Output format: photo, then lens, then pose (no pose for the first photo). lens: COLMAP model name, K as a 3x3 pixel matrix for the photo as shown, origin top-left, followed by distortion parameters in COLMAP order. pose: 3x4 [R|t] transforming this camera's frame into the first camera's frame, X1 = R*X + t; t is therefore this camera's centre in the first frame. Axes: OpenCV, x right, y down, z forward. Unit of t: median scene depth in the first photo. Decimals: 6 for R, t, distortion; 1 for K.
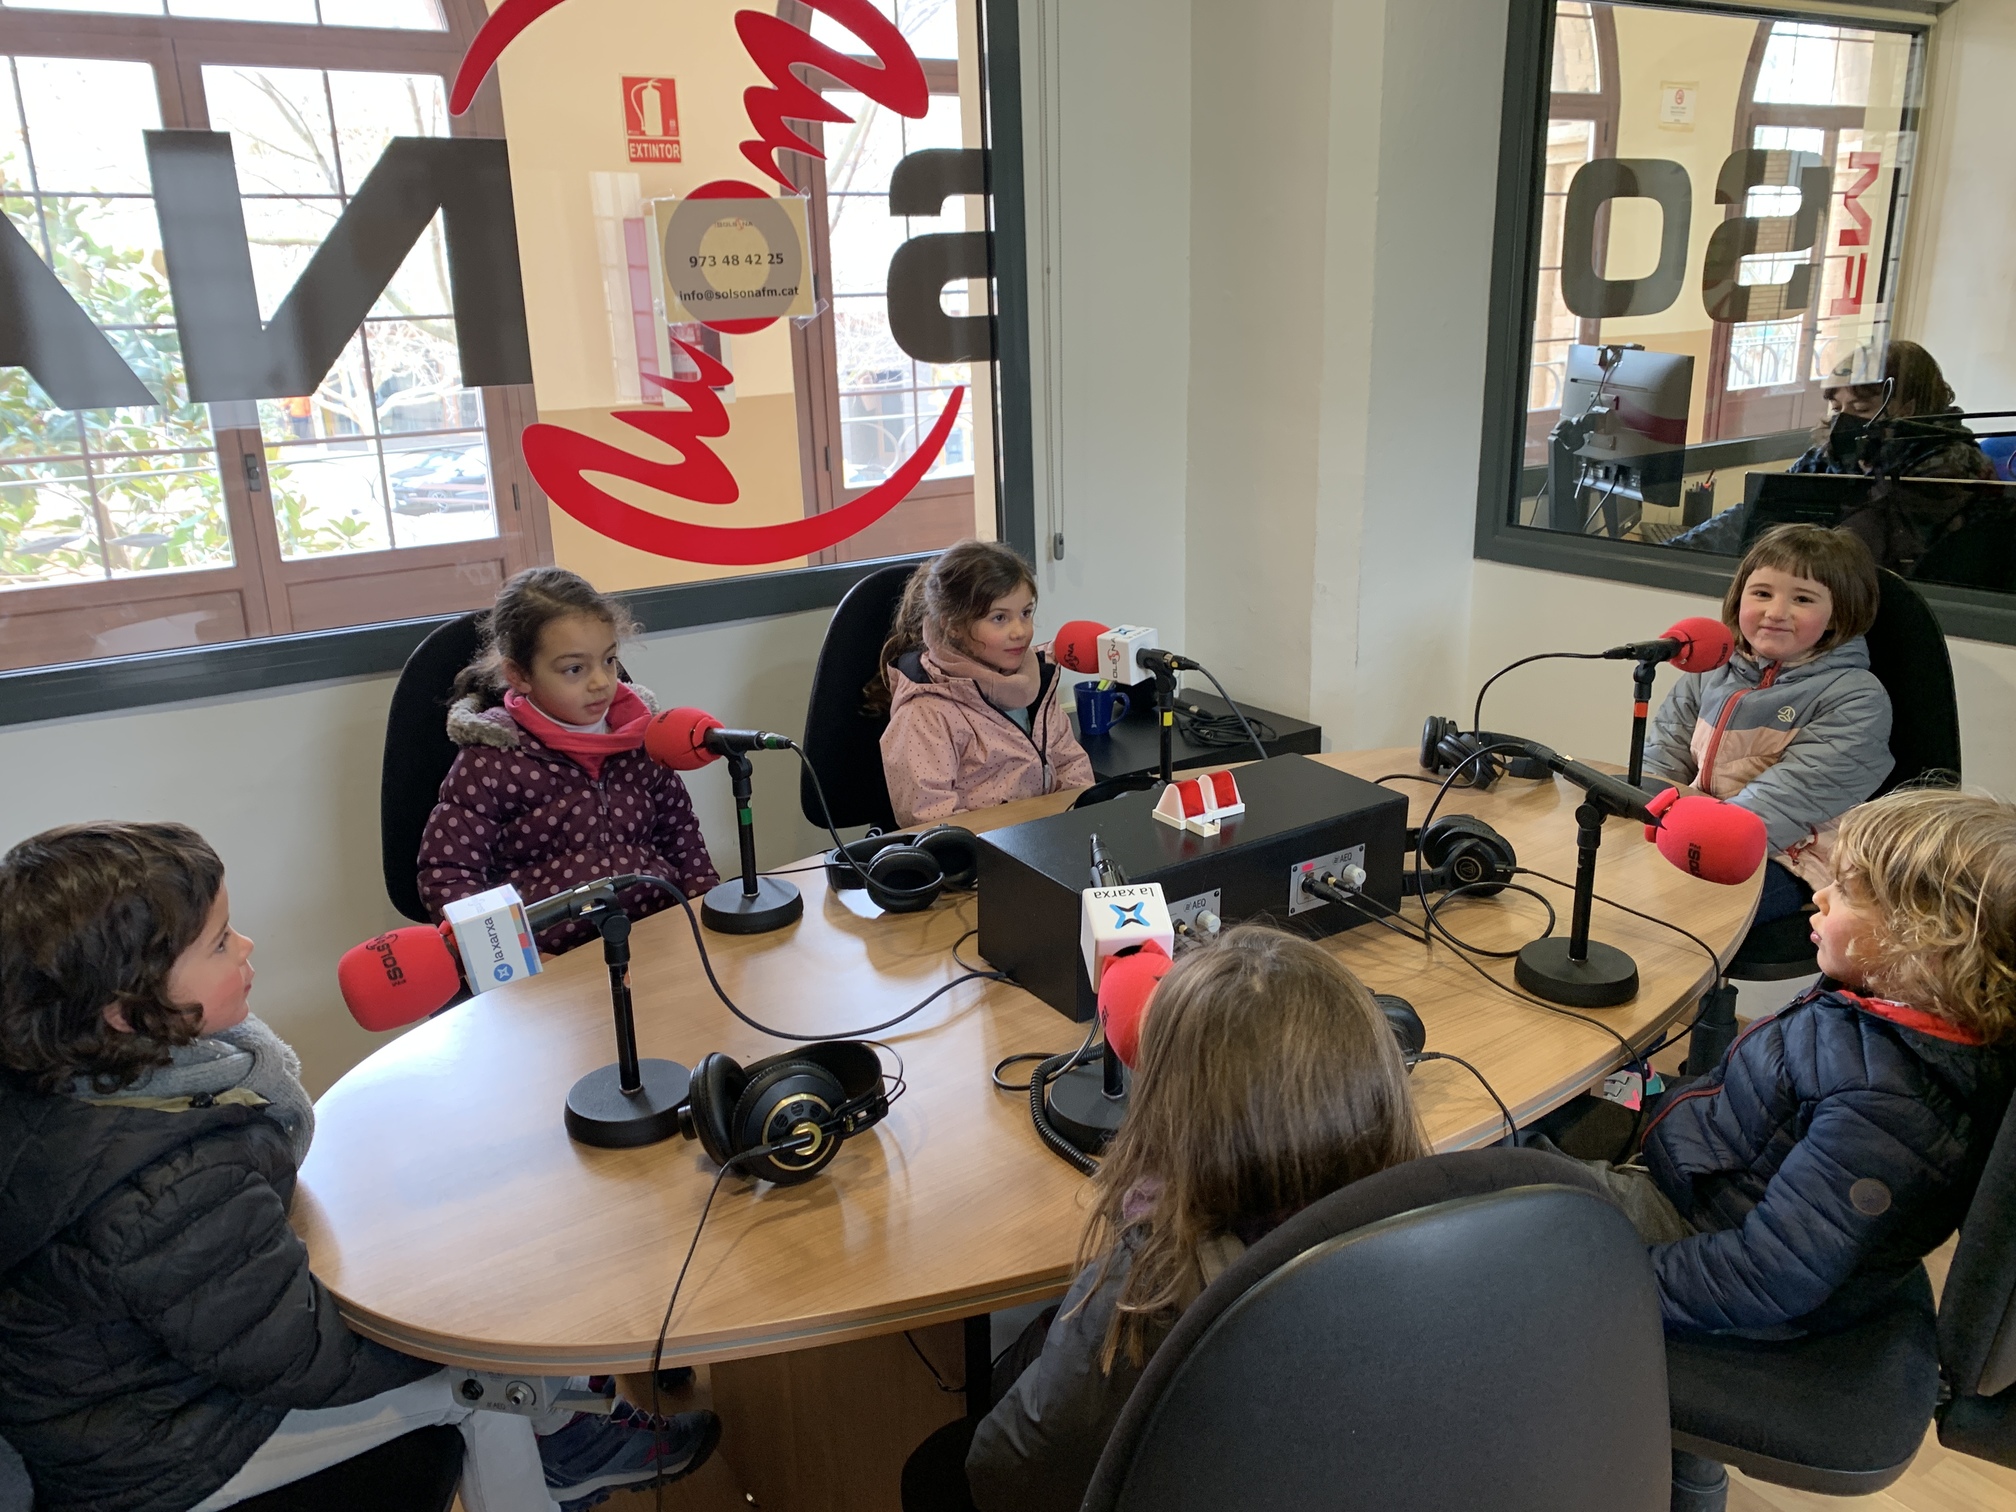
lens RADIAL K [[1608.9, 0, 1012.8], [0, 1608.9, 730.7], [0, 0, 1]] dist [-0.011399, 0.162355]
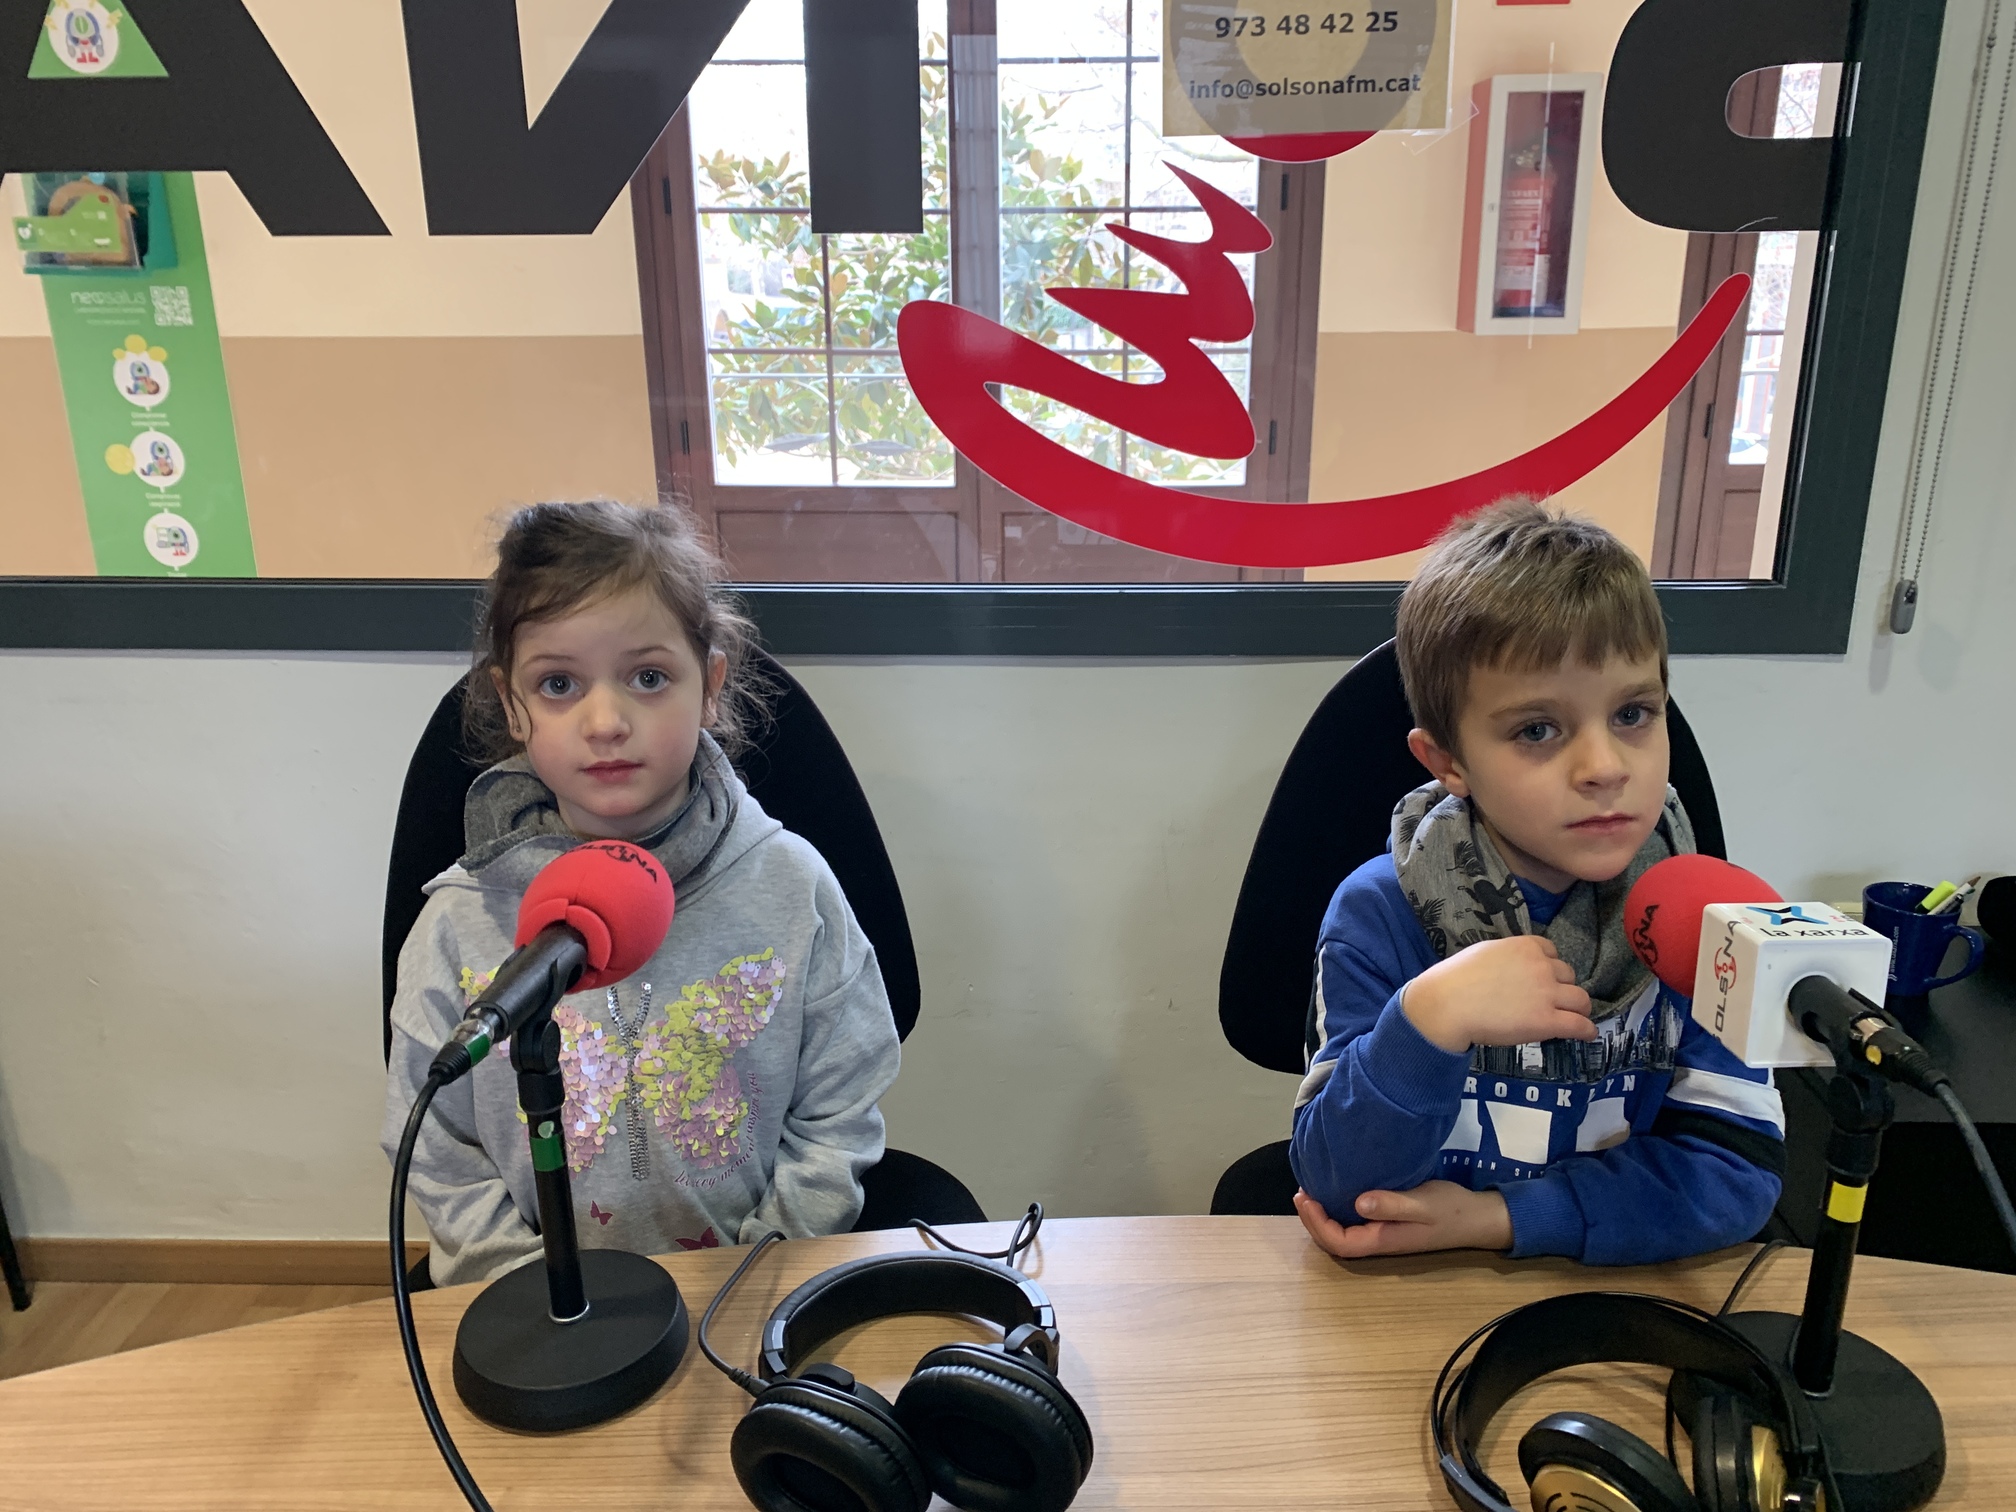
lens RADIAL K [[1608.9, 0, 1012.8], [0, 1608.9, 730.7], [0, 0, 1]] dist [-0.011399, 0.162355]
pose [[0.799118, 0.194753, -0.568754, 0.106337], [-0.179924, 0.980186, 0.082836, -0.070601], [0.573618, 0.036137, 0.818326, 0.439091]]
